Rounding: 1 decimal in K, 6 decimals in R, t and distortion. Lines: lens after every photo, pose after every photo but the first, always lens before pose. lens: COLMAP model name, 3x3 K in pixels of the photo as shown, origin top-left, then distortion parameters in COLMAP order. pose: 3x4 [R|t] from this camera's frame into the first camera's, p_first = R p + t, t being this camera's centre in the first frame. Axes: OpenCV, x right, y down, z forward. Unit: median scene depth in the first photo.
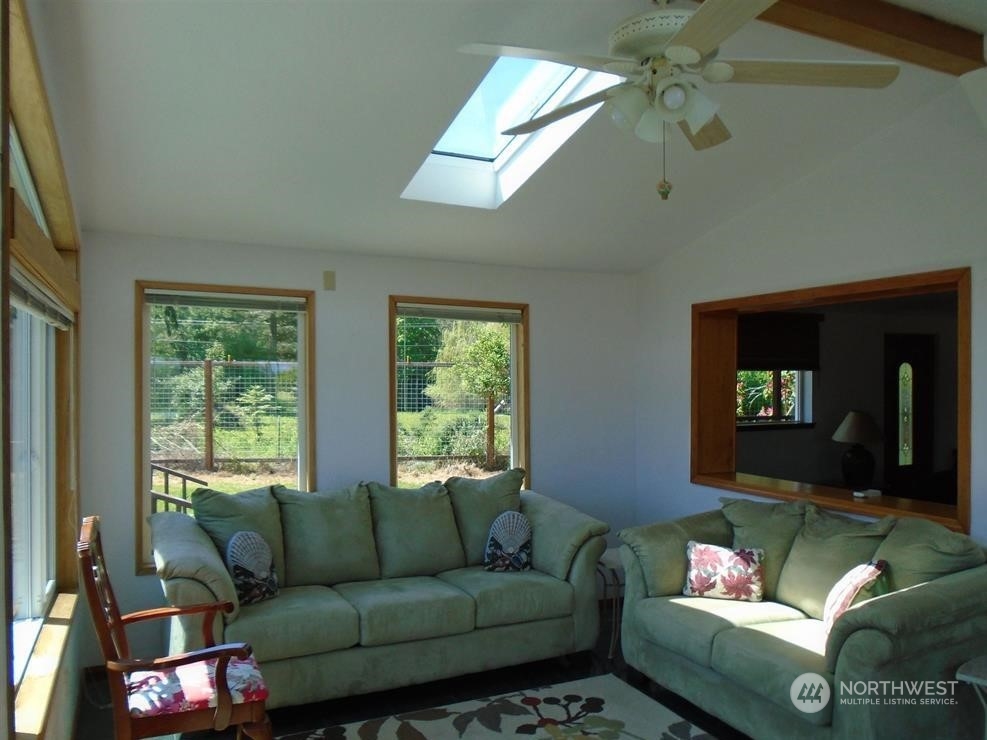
lens RADIAL K [[760.2, 0, 493.0], [0, 760.2, 365.9], [0, 0, 1]] dist [0.010460, 0.001489]
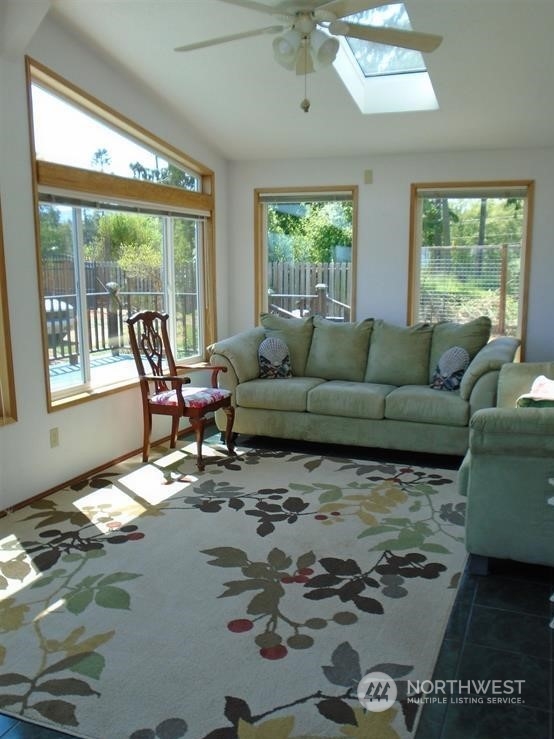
lens RADIAL K [[664.7, 0, 279.1], [0, 664.7, 373.4], [0, 0, 1]] dist [-0.000514, 0.000151]
pose [[0.690814, 0.115742, -0.713708, 0.749864], [0.013300, 0.984903, 0.172596, 0.039778], [0.722910, -0.128724, 0.678846, -0.000083]]
